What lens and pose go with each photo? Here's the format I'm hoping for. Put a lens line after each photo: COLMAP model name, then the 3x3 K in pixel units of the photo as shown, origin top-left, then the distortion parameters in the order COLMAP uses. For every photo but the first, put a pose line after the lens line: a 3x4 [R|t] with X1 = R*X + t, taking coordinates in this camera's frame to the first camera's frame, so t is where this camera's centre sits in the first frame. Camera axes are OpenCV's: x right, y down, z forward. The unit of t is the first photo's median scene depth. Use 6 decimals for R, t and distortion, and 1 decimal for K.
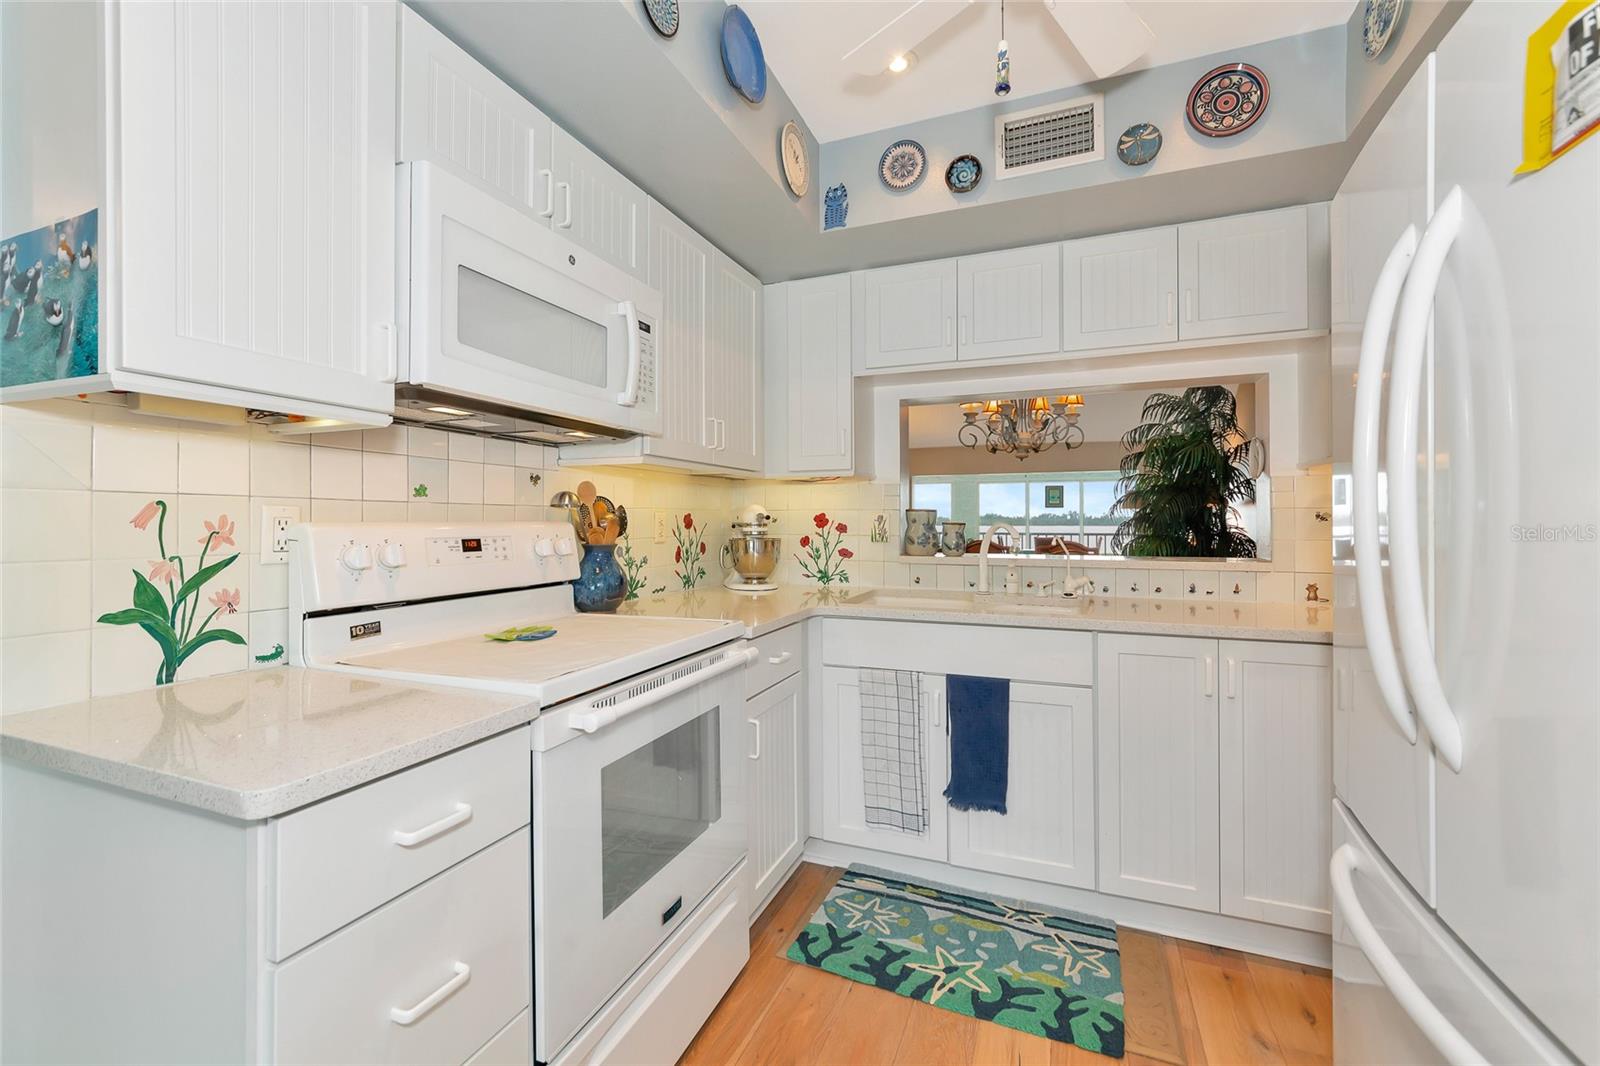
lens RADIAL K [[682.2, 0, 787.3], [0, 682.2, 517.4], [0, 0, 1]] dist [-0.004199, 0.004332]
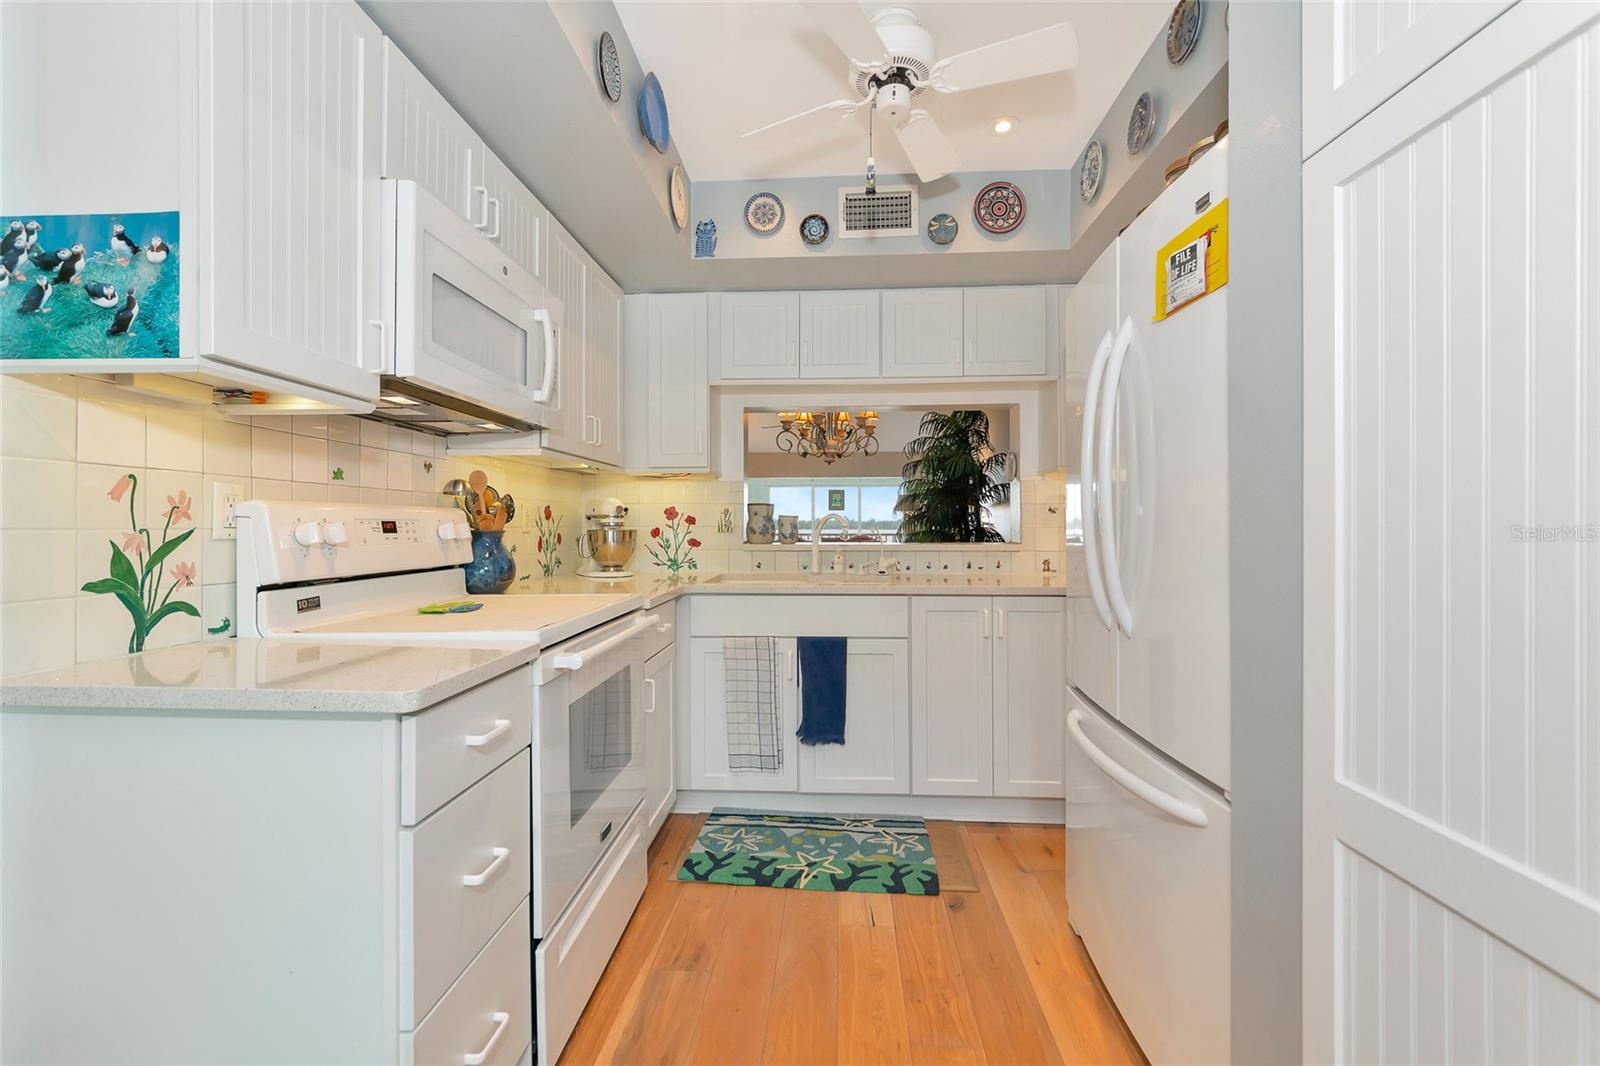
lens RADIAL K [[701.5, 0, 793.1], [0, 701.5, 522.4], [0, 0, 1]] dist [0.004303, -0.001167]
pose [[0.946553, 0.001607, 0.322545, -0.167342], [-0.001751, 0.999998, 0.000157, 0.024399], [-0.322544, -0.000713, 0.946554, -0.171593]]
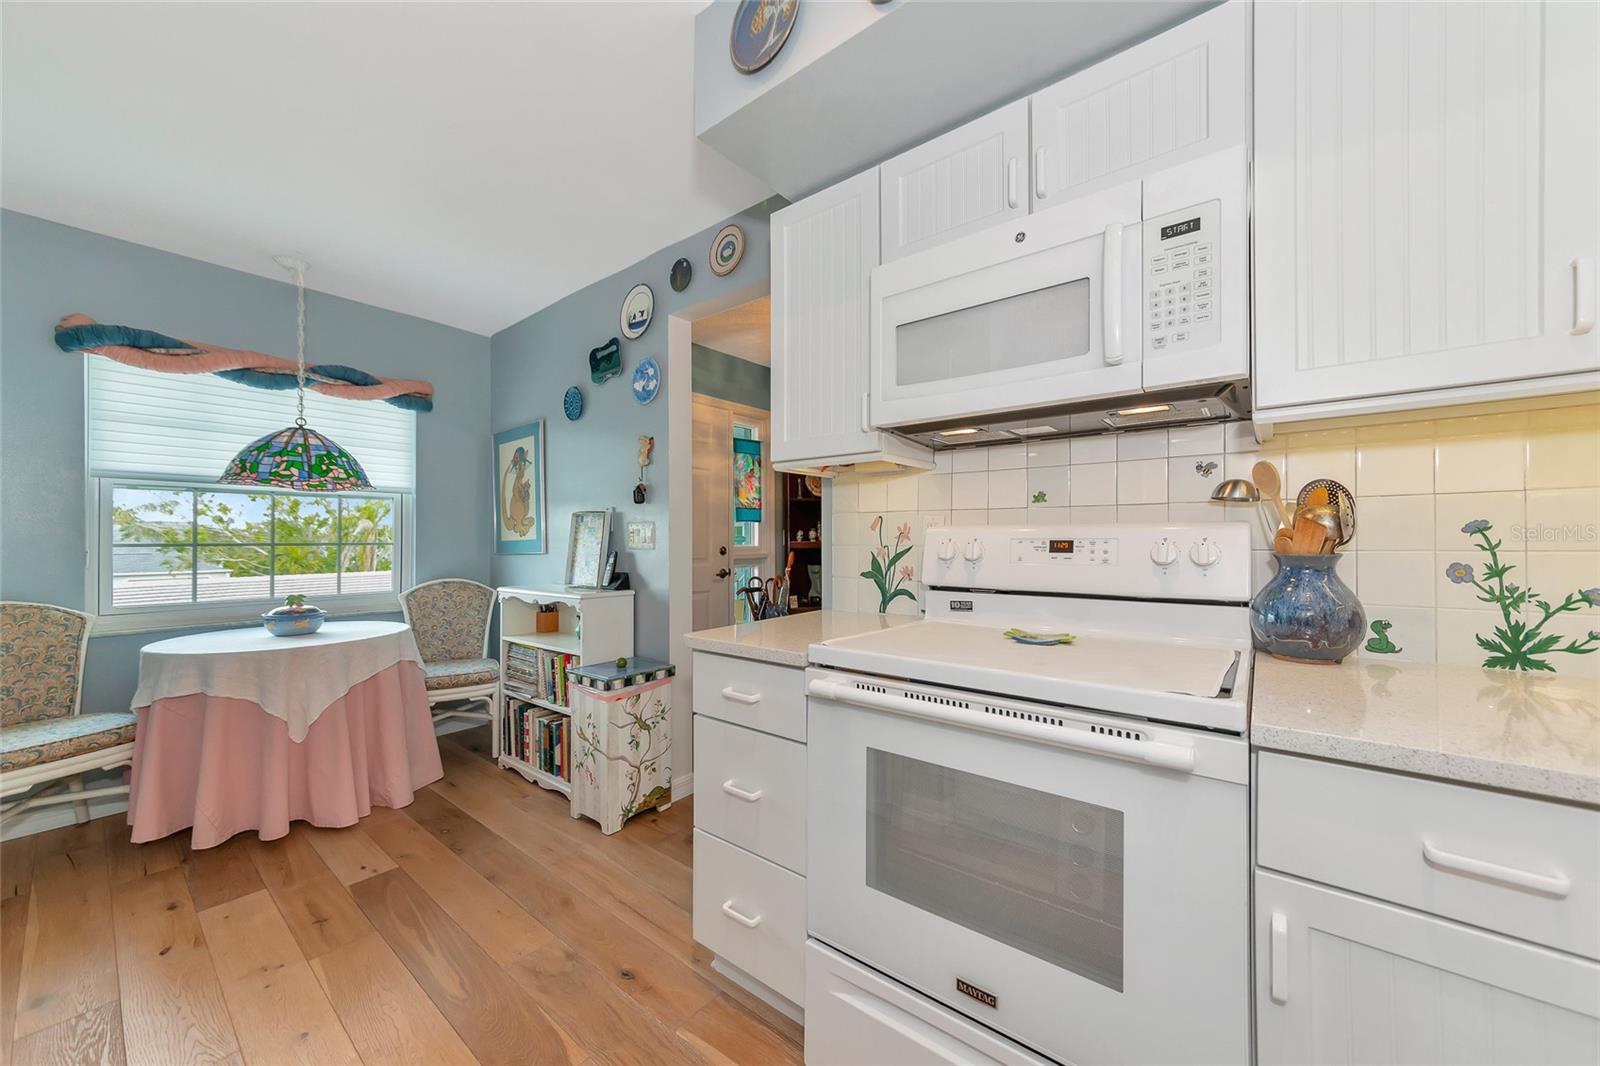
lens RADIAL K [[583.2, 0, 800.1], [0, 583.2, 536.8], [0, 0, 1]] dist [0.005155, 0.000923]
pose [[-0.280338, -0.003602, -0.959894, 0.369891], [0.006873, 0.999960, -0.005759, 0.021675], [0.959877, -0.008211, -0.280302, 0.653262]]
